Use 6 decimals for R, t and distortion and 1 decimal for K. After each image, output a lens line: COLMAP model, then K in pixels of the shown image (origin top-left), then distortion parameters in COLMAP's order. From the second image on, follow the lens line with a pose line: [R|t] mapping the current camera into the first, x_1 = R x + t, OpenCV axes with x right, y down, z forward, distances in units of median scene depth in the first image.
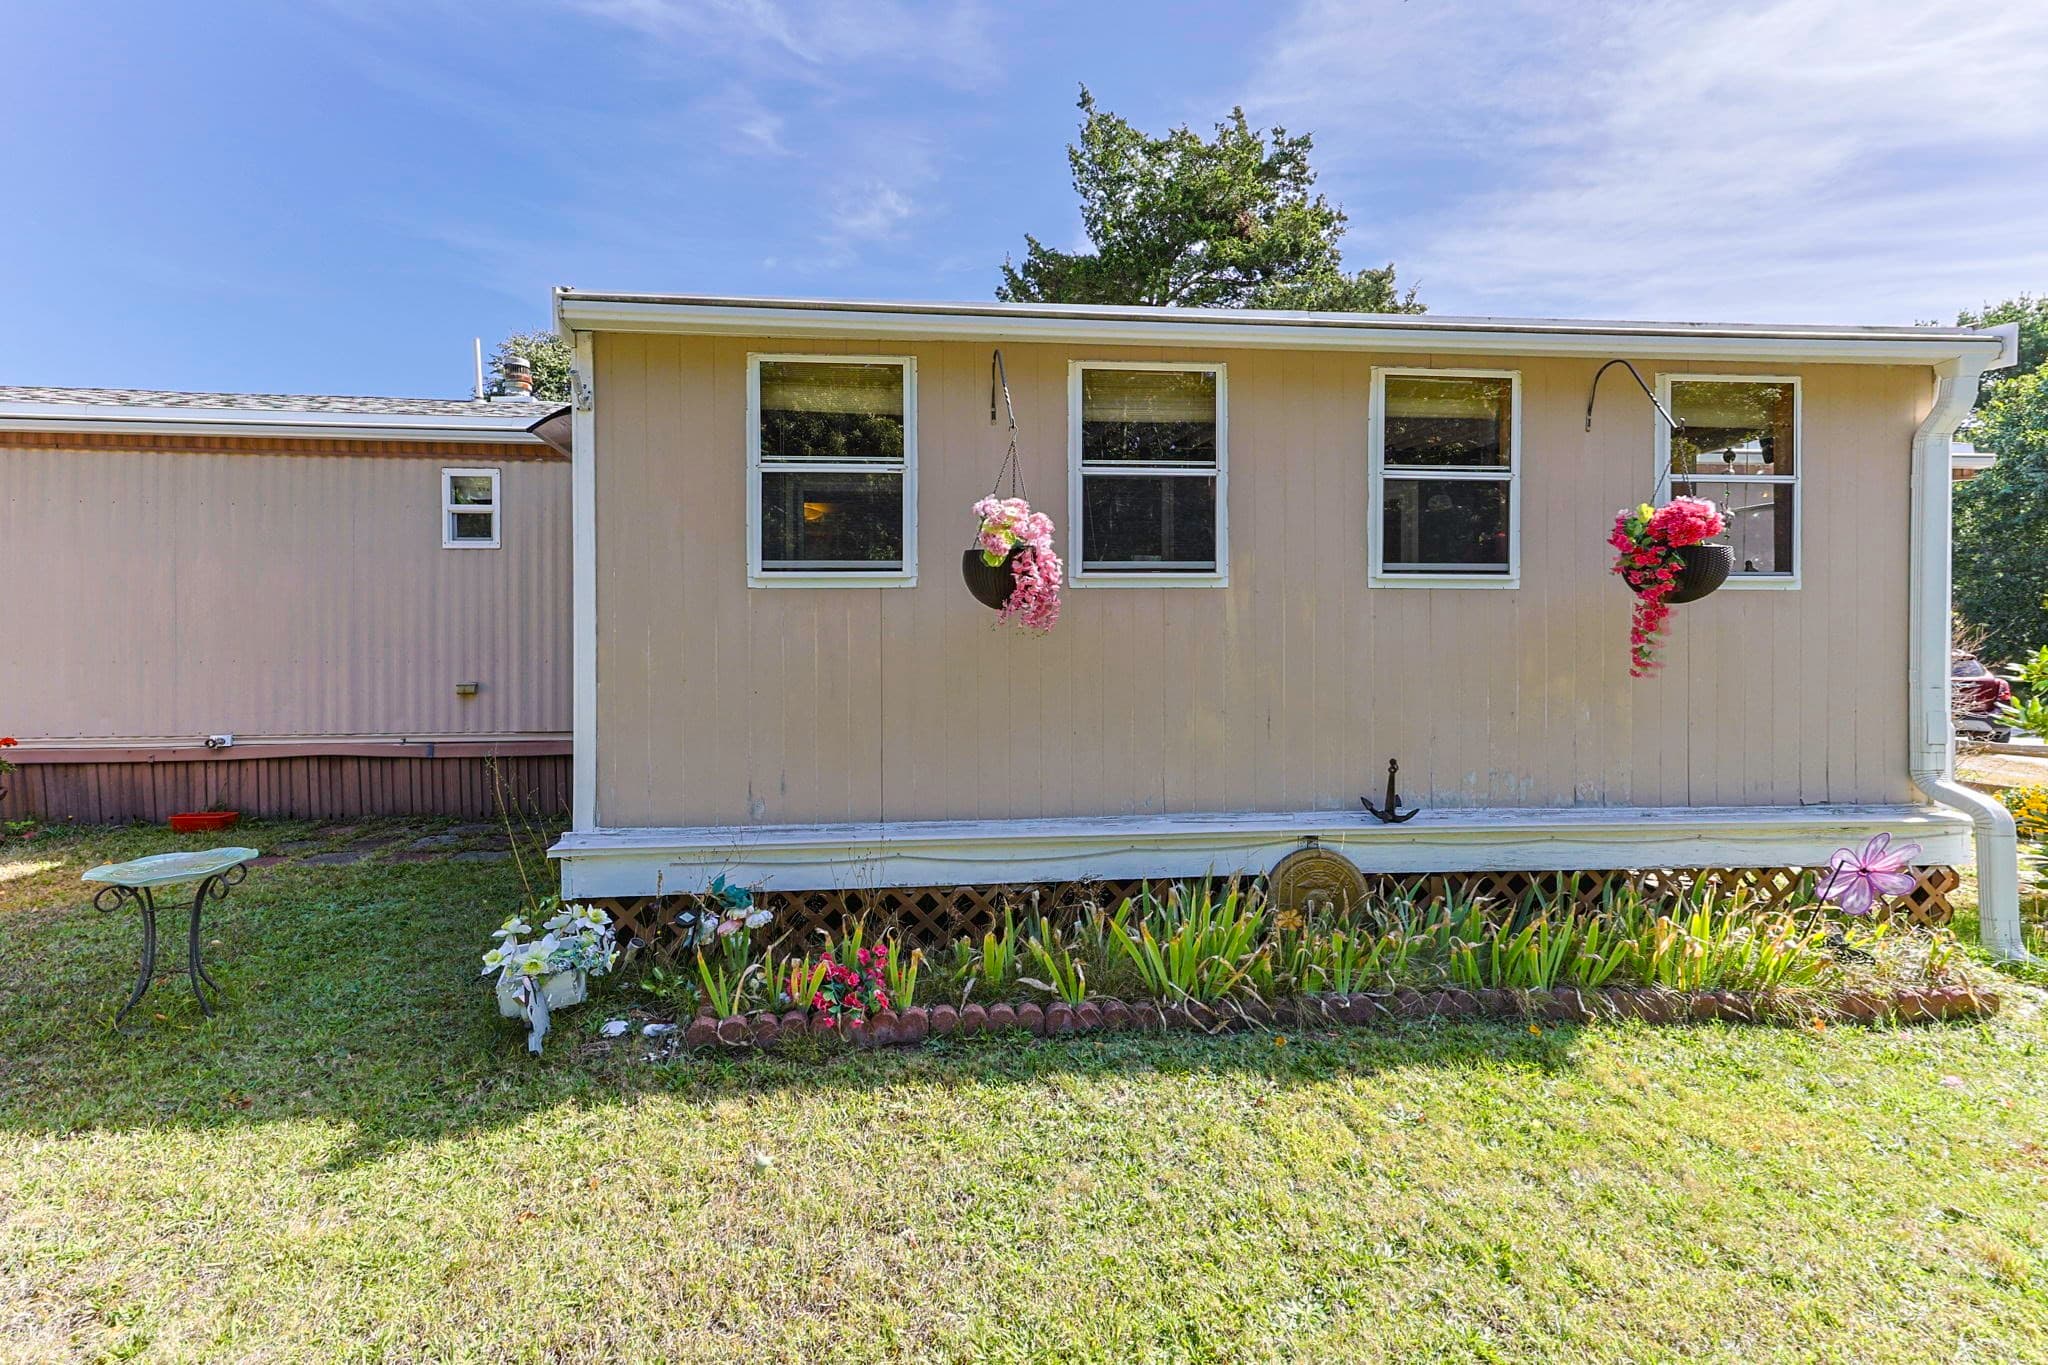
lens RADIAL K [[869.5, 0, 1015.9], [0, 869.5, 646.3], [0, 0, 1]] dist [0.013044, 0.000513]
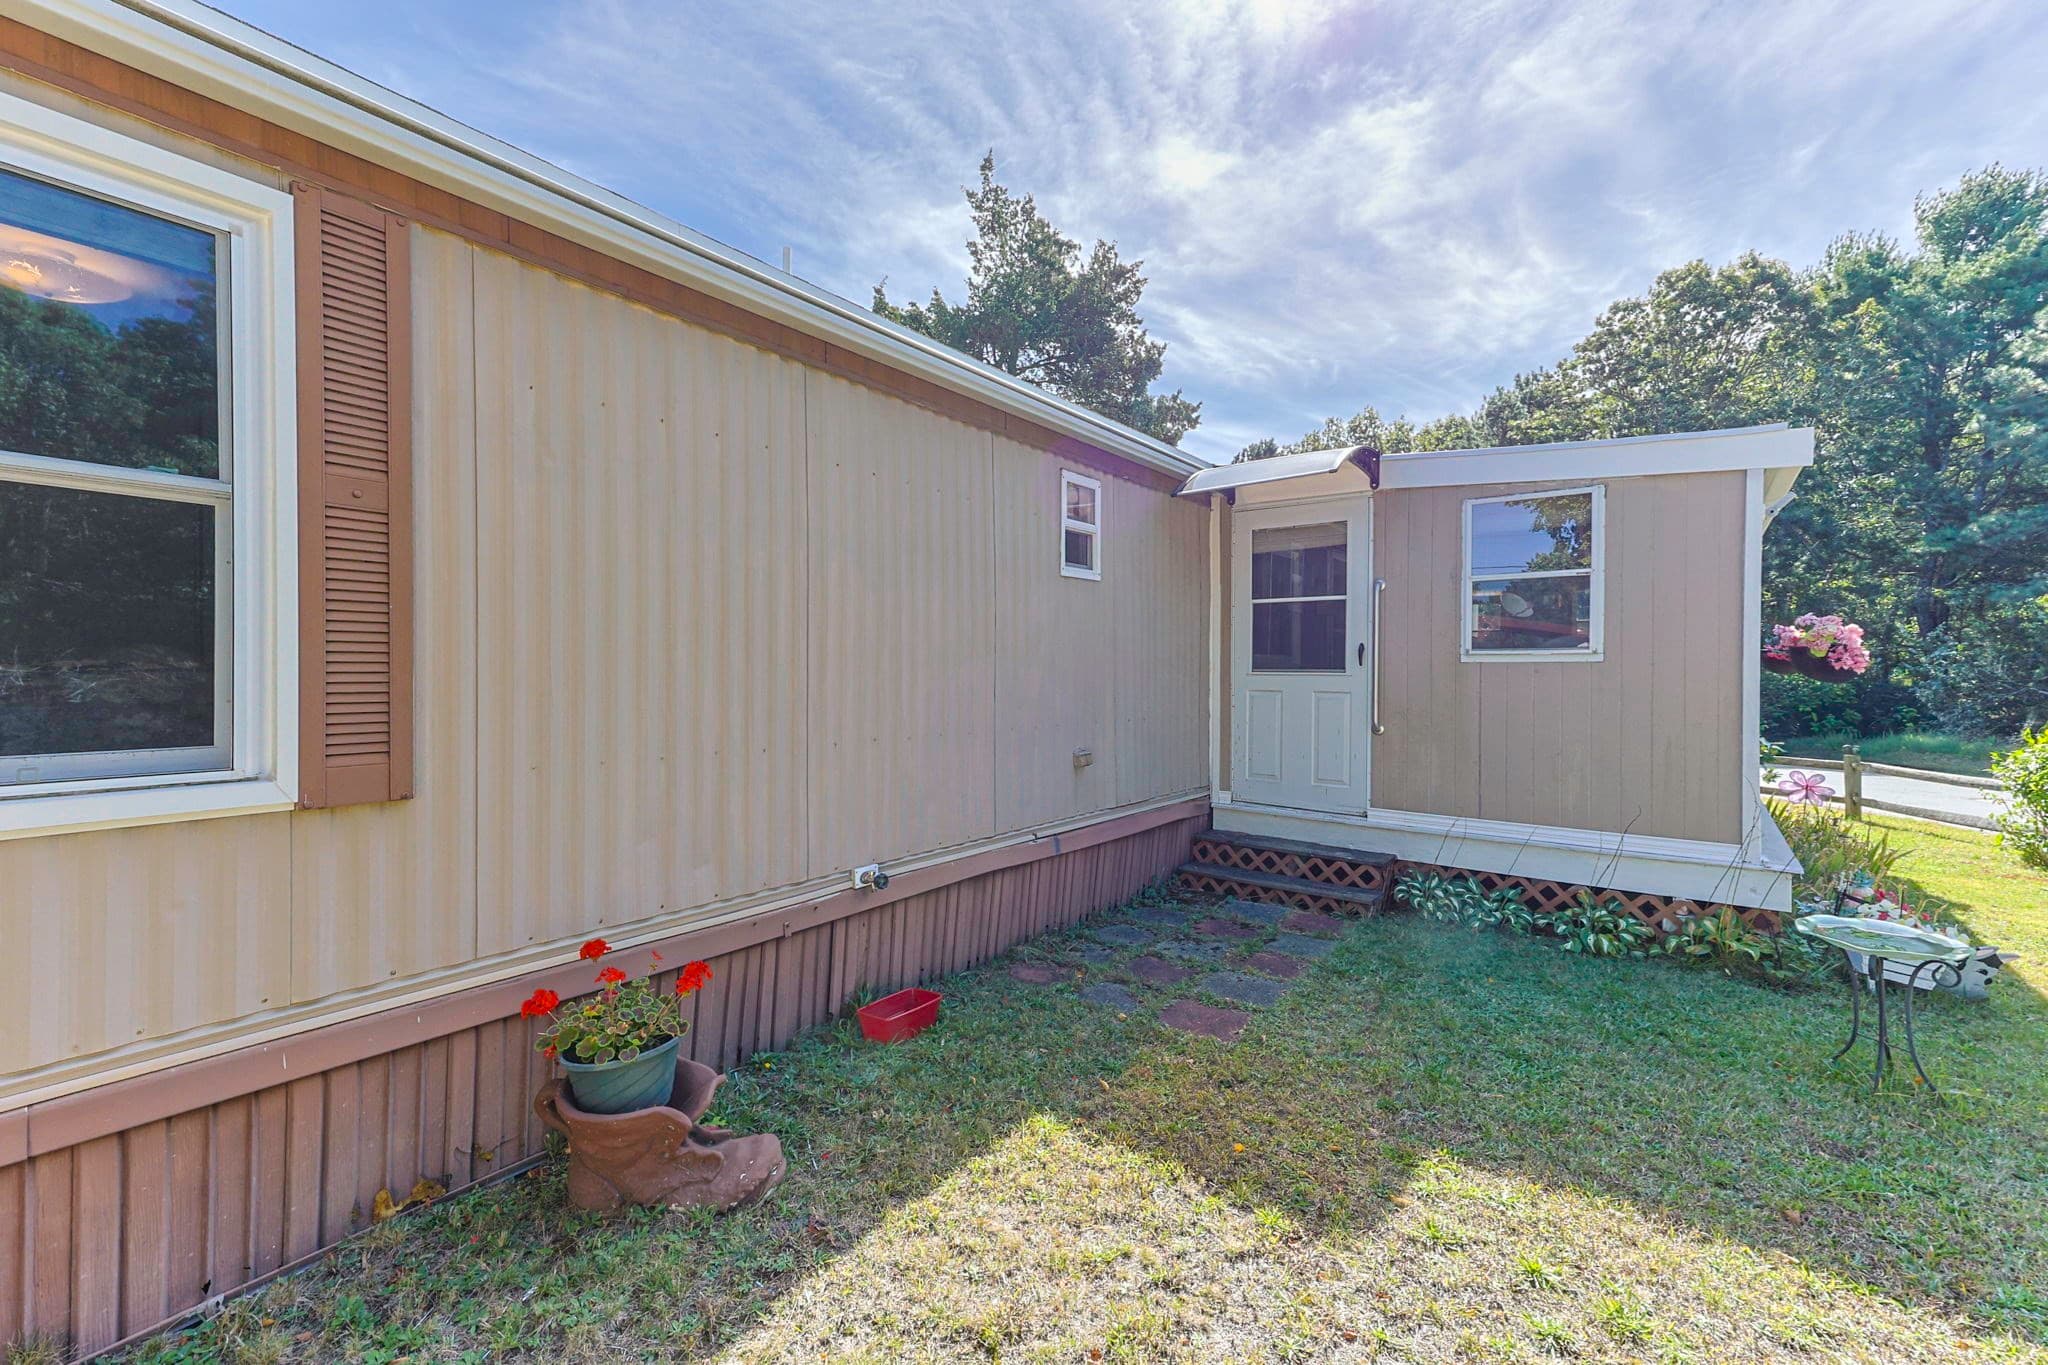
lens RADIAL K [[868.5, 0, 1024.0], [0, 868.5, 682.5], [0, 0, 1]] dist [0.012445, 0.000076]
pose [[0.679932, 0.000901, 0.733275, -1.224213], [-0.000744, 1.000000, -0.000538, -0.018356], [-0.733275, -0.000180, 0.679932, 0.509436]]
